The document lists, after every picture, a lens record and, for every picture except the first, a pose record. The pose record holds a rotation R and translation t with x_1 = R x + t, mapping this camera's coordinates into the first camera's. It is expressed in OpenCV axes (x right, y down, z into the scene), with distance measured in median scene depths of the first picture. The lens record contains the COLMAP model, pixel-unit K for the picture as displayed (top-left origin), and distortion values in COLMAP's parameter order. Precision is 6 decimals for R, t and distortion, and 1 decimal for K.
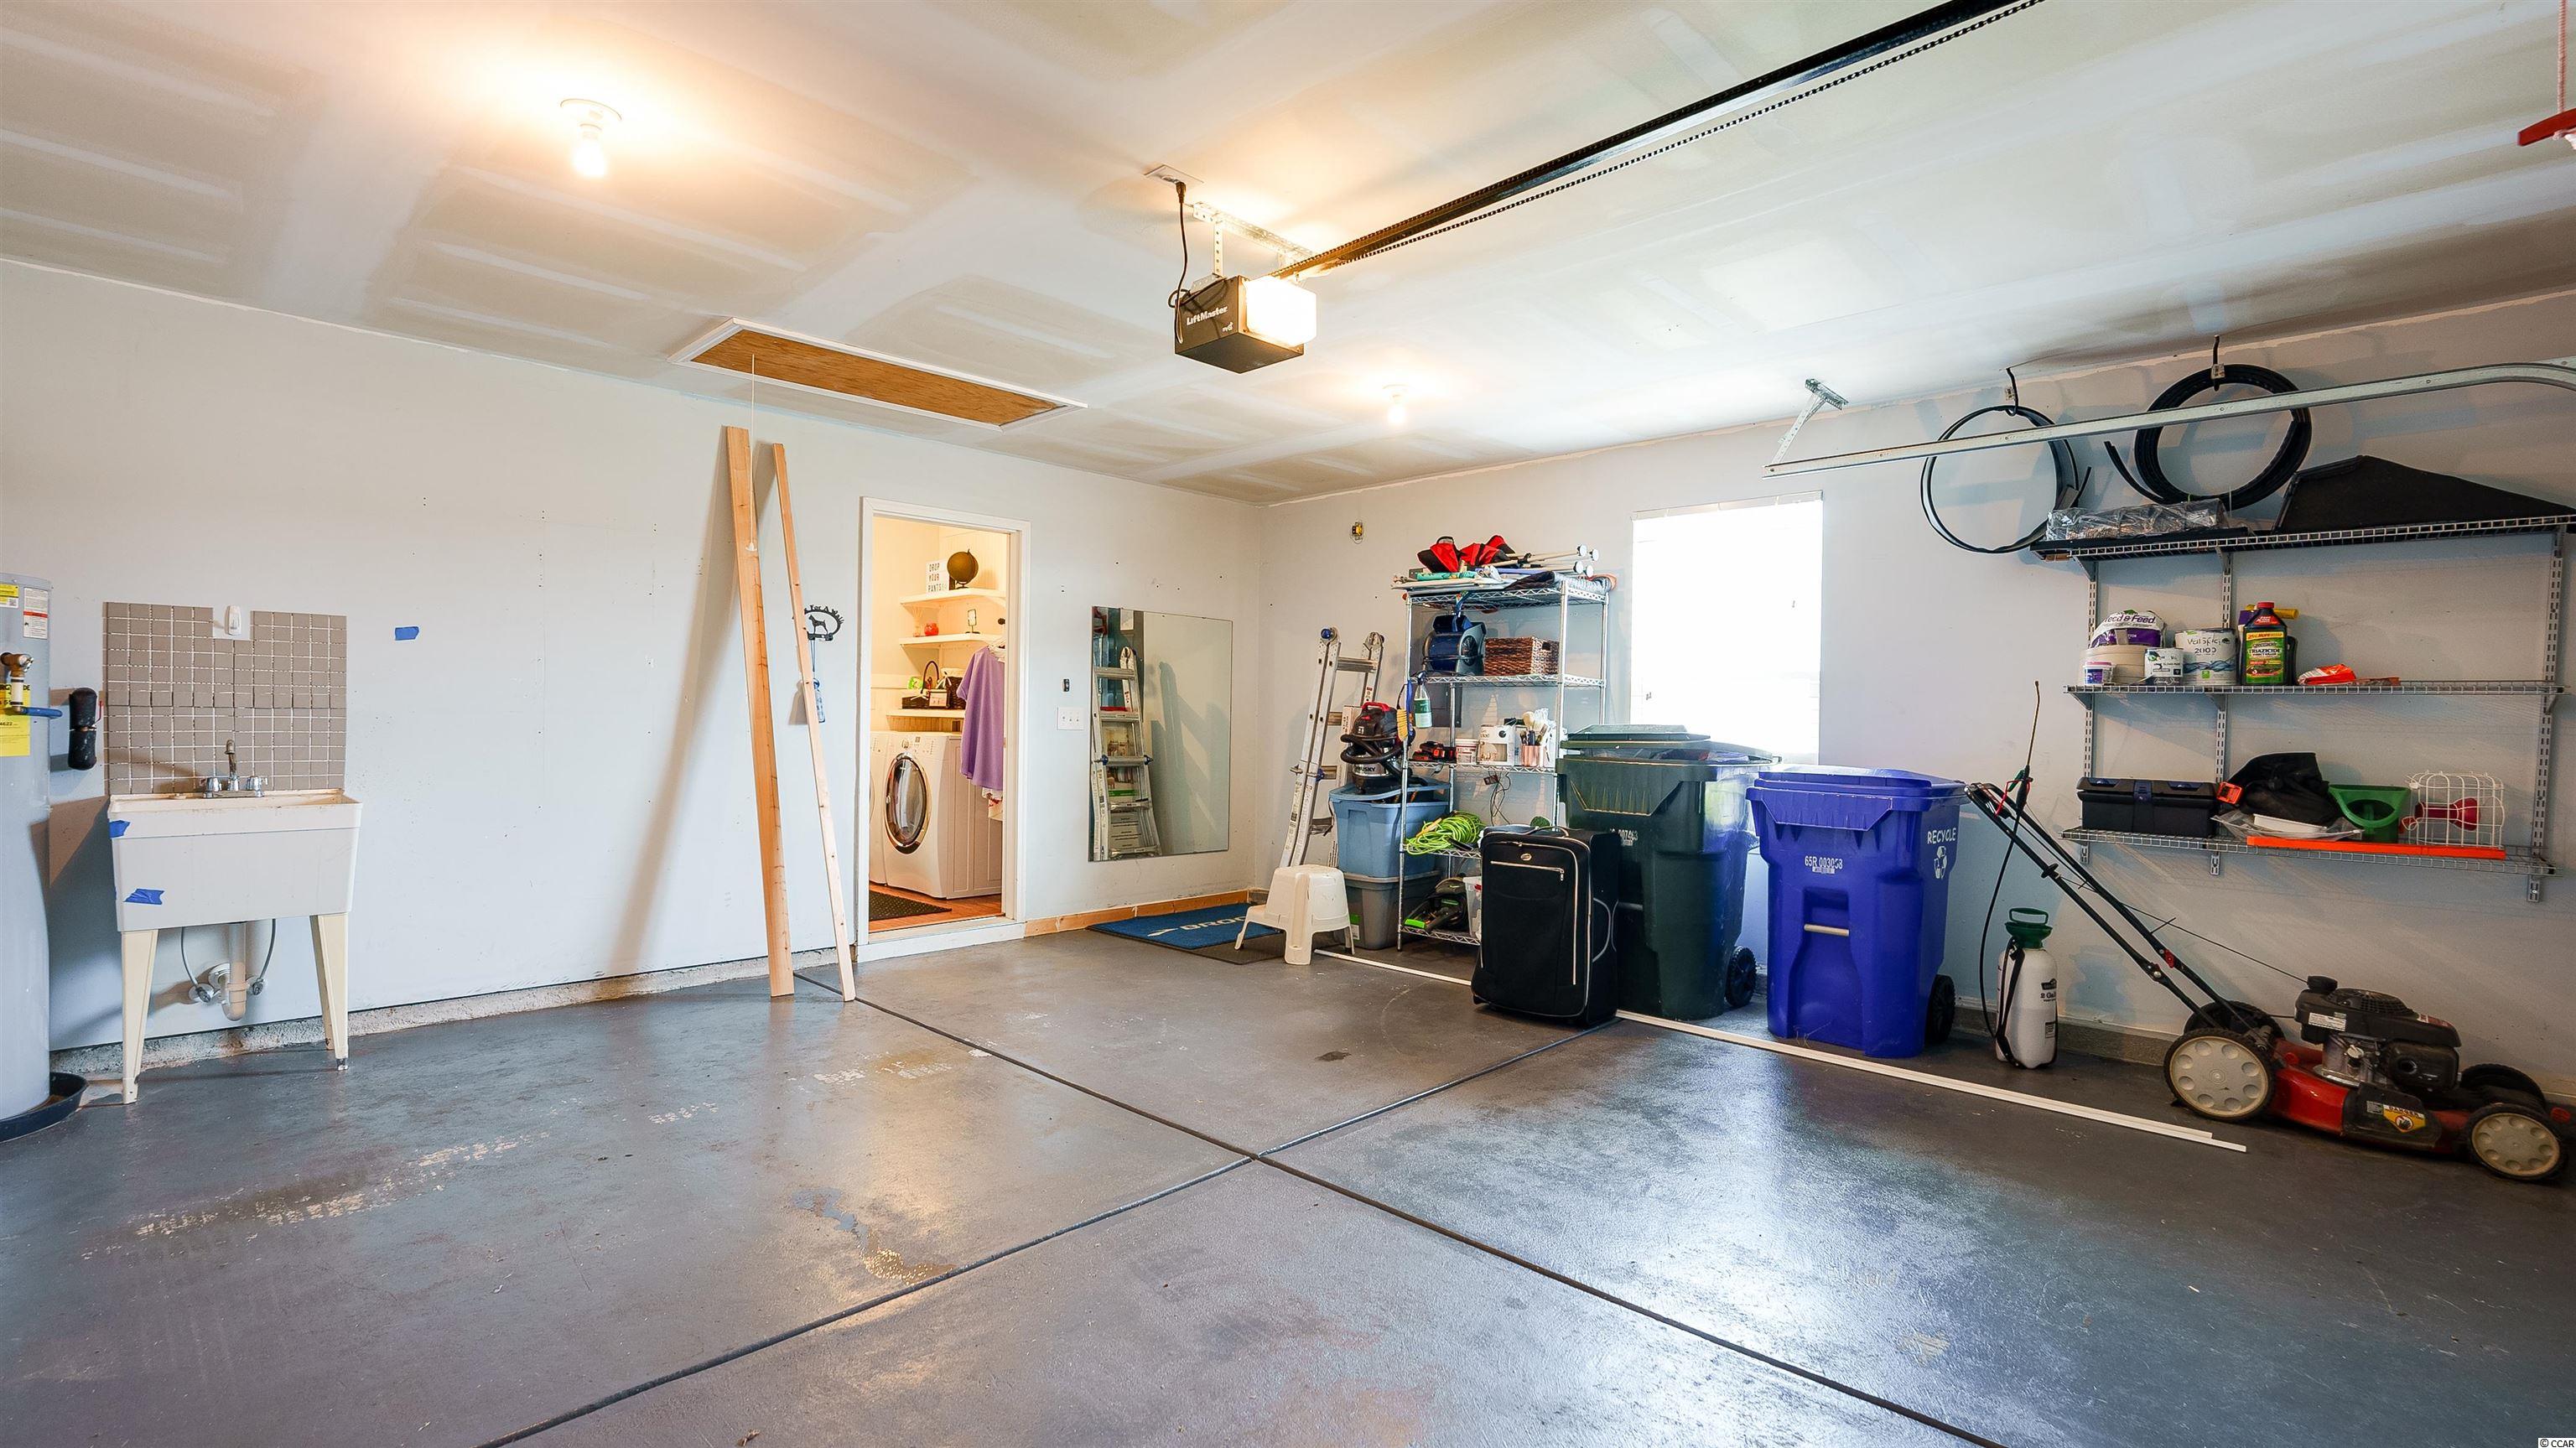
lens RADIAL K [[1144.7, 0, 1288.7], [0, 1144.7, 725.1], [0, 0, 1]] dist [-0.000548, -0.000395]
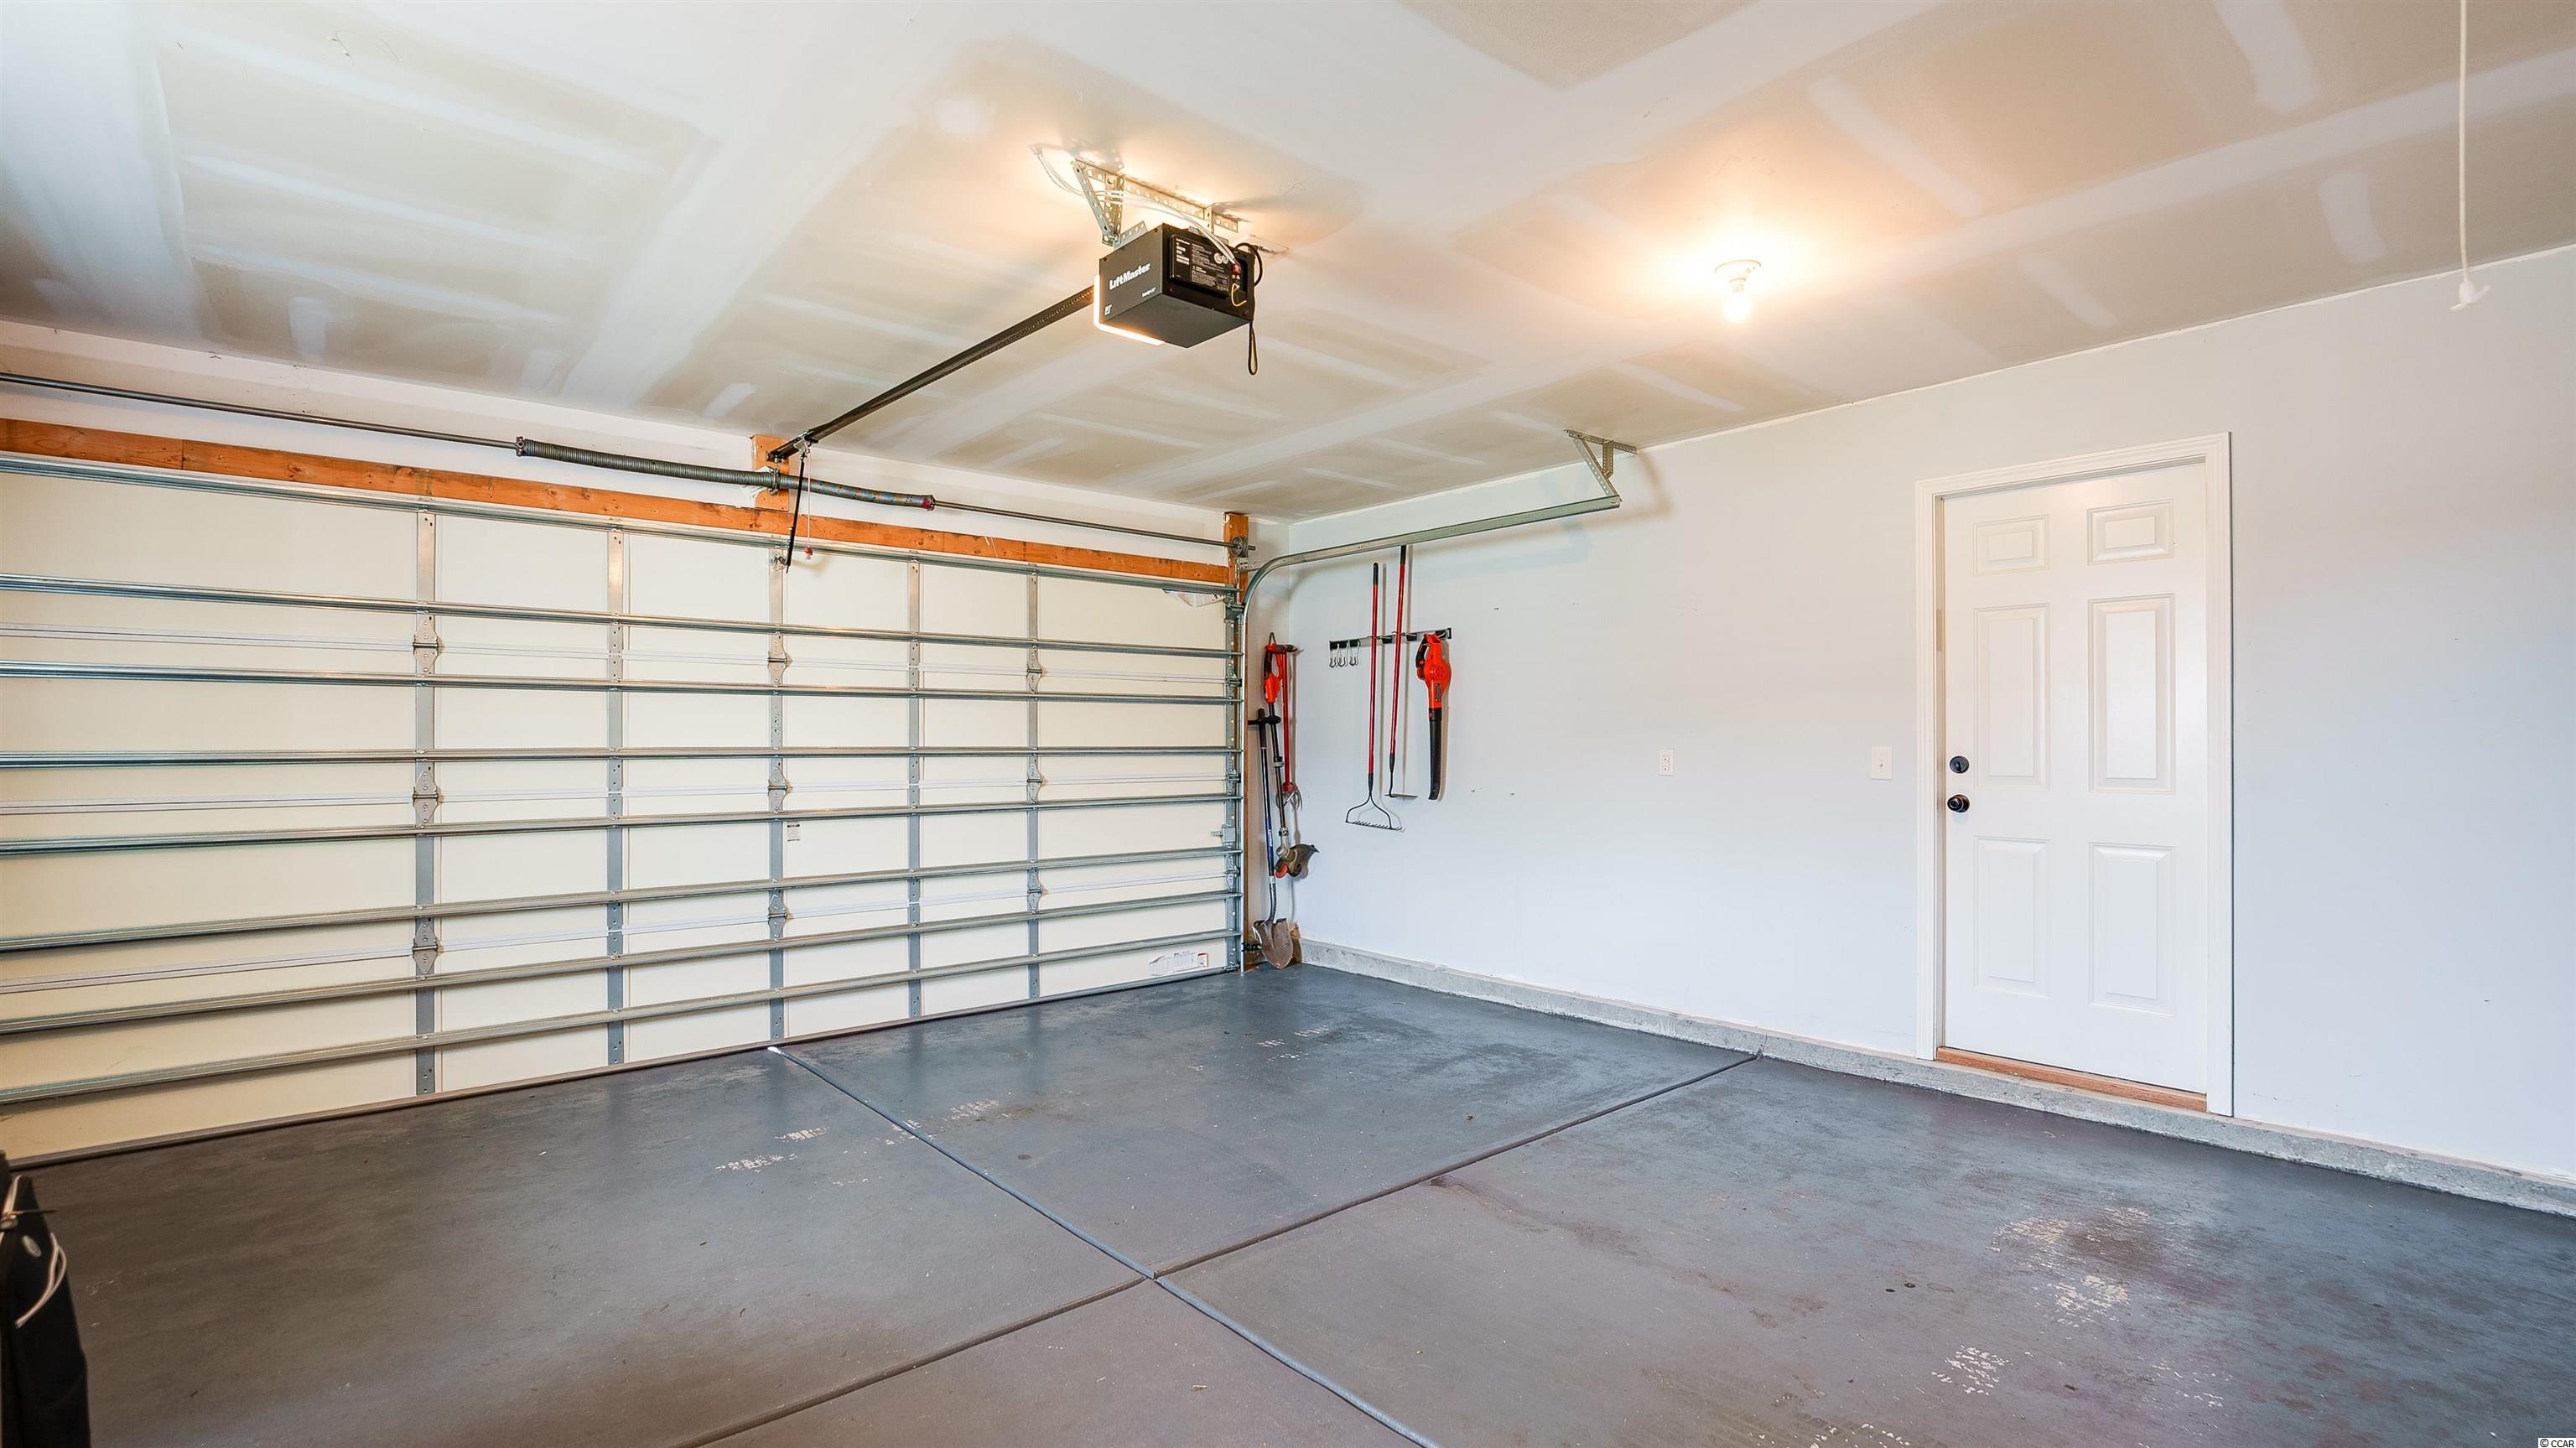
lens RADIAL K [[1144.7, 0, 1287.8], [0, 1144.7, 728.4], [0, 0, 1]] dist [-0.000548, -0.000395]
pose [[-0.995421, -0.009719, 0.095088, -0.215542], [-0.009595, 0.999952, 0.001764, -0.035240], [-0.095101, 0.000844, -0.995467, 1.917493]]
